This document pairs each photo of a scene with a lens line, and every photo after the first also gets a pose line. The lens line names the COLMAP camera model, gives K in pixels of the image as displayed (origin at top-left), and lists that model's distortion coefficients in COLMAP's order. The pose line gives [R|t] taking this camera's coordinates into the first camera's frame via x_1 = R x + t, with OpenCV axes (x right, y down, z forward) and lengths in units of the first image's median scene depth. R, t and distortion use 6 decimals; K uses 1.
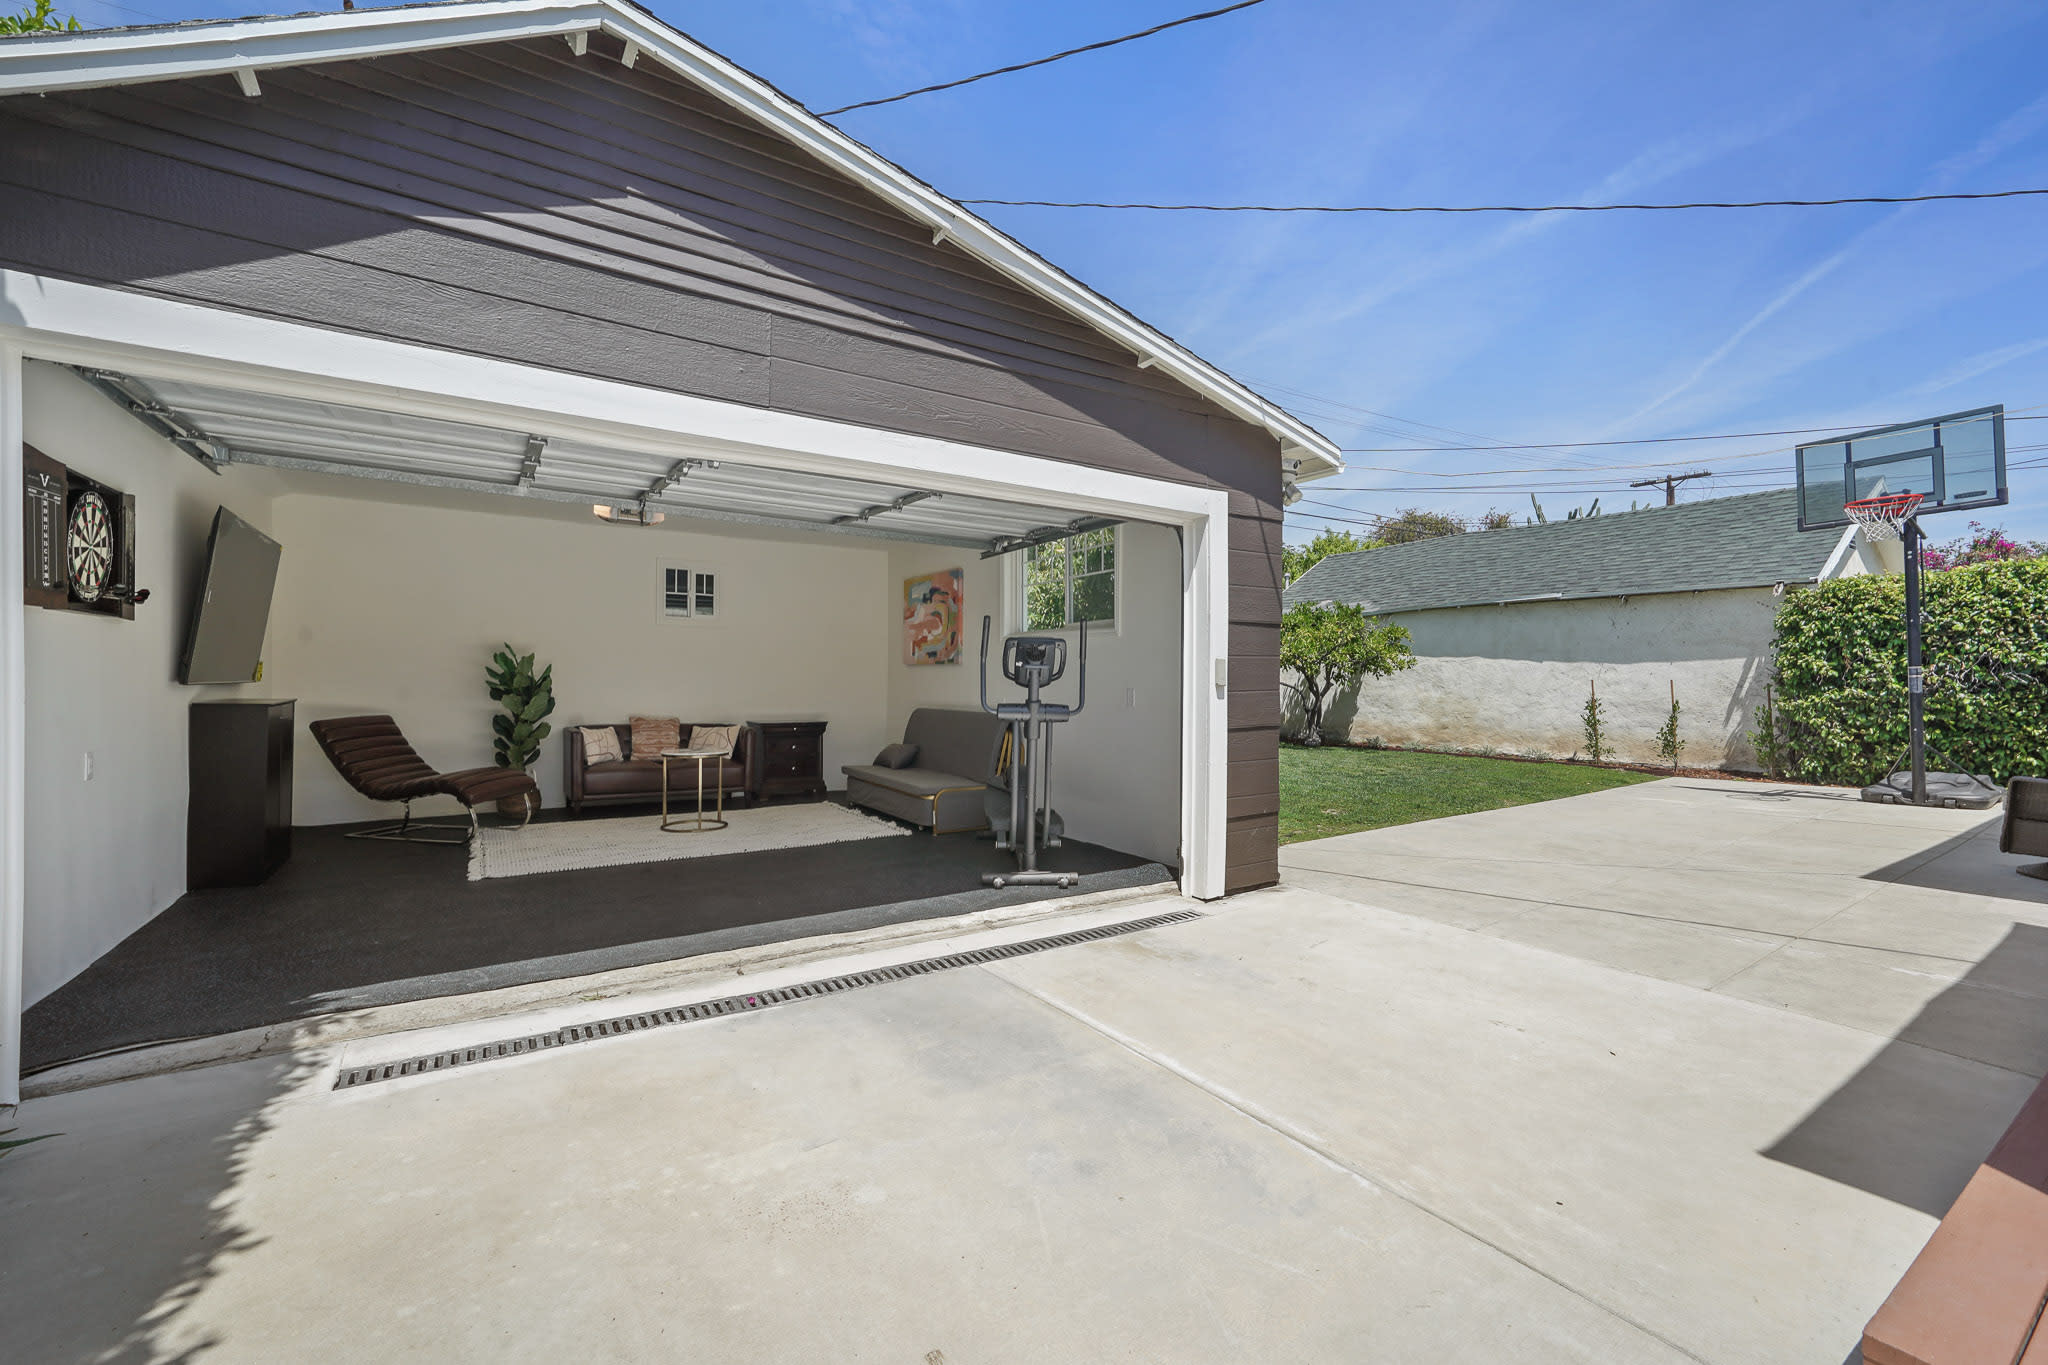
lens RADIAL K [[854.2, 0, 1038.1], [0, 854.2, 679.3], [0, 0, 1]] dist [-0.001072, 0.000259]
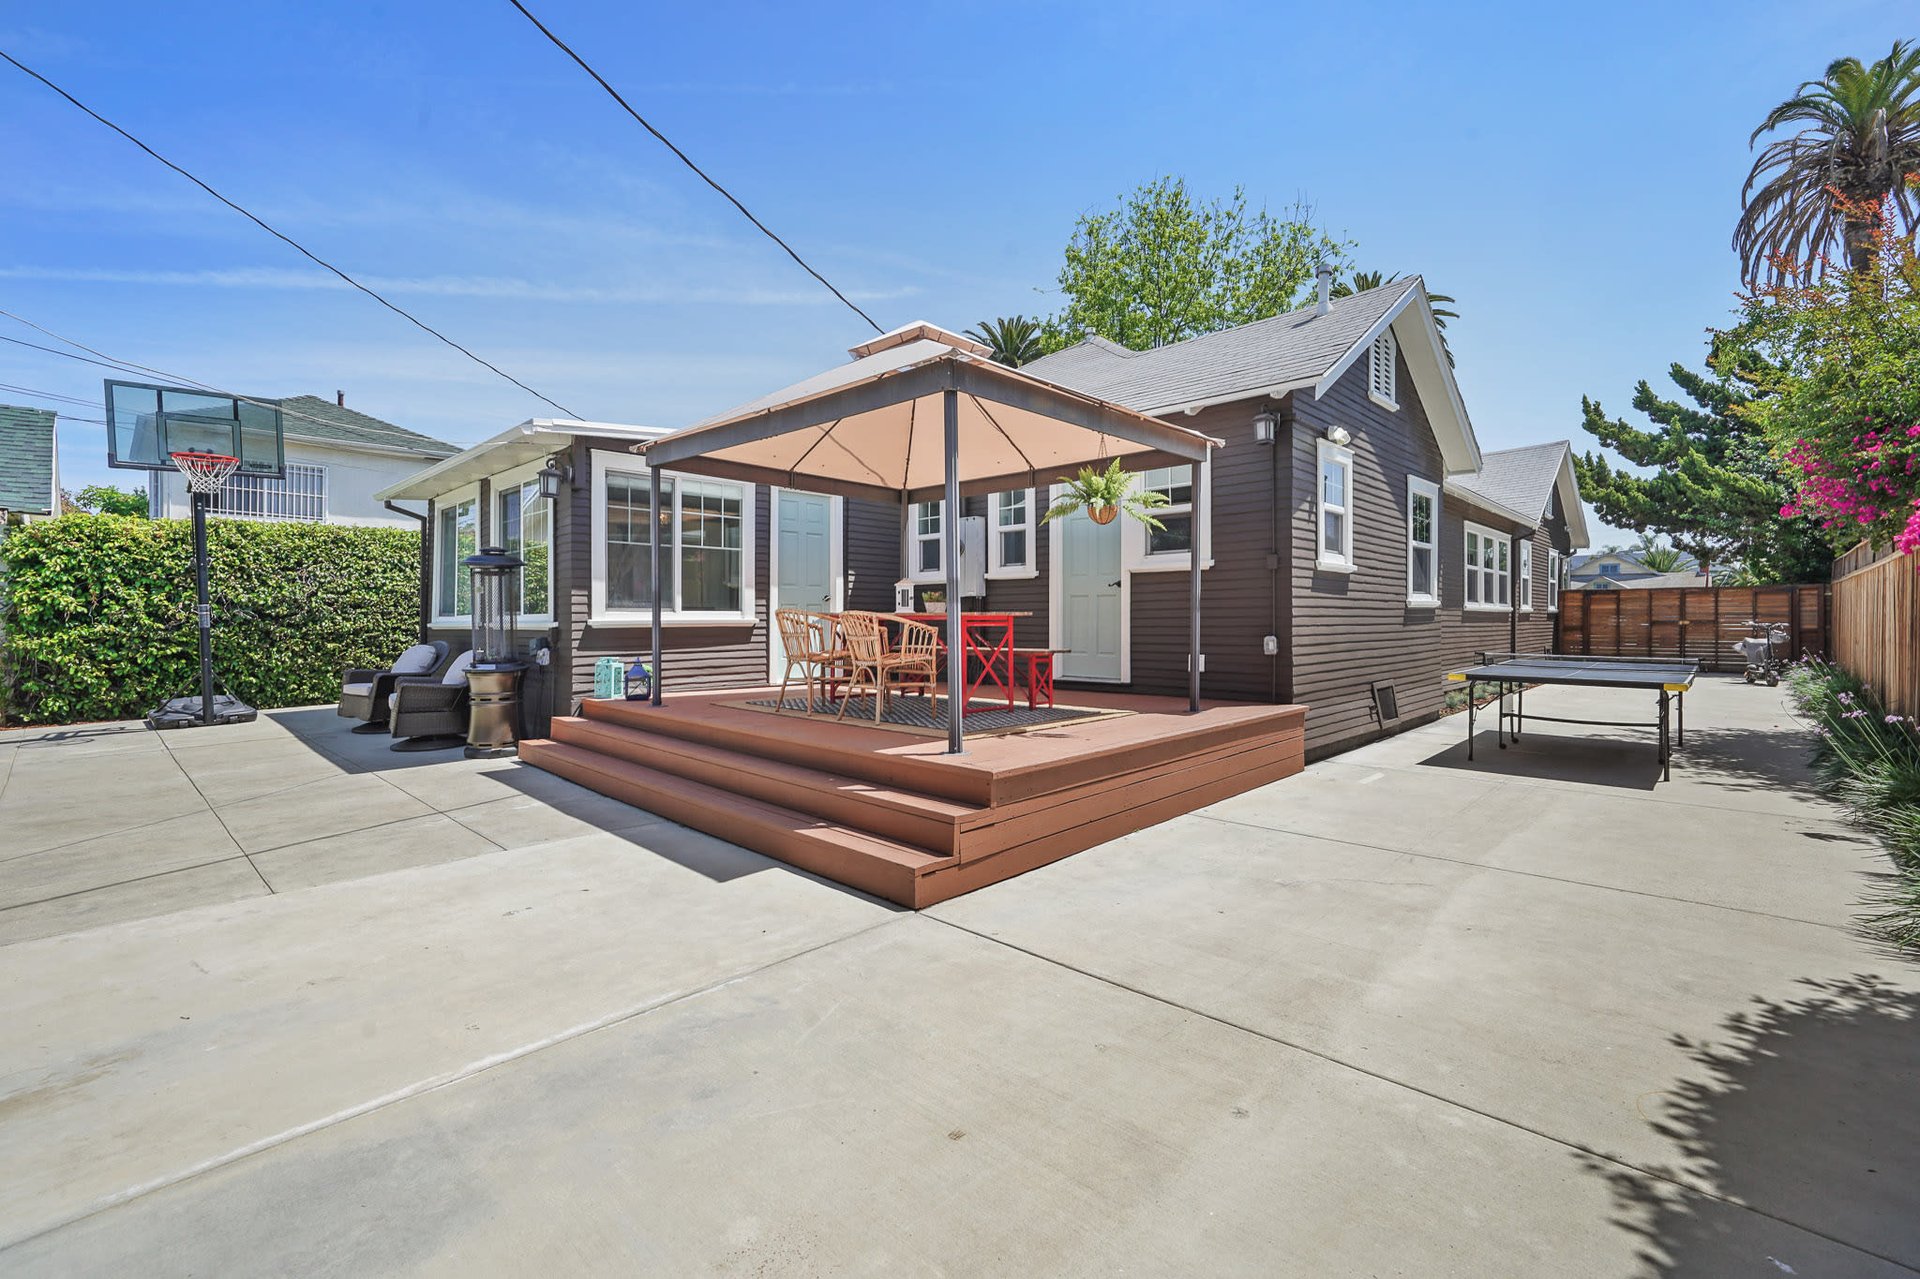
lens RADIAL K [[800.8, 0, 973.2], [0, 800.8, 636.5], [0, 0, 1]] dist [-0.001072, 0.000259]
pose [[-0.219130, -0.028102, 0.975291, -0.227584], [0.000384, 0.999583, 0.028888, -0.002617], [-0.975696, 0.006705, -0.219027, 0.213816]]
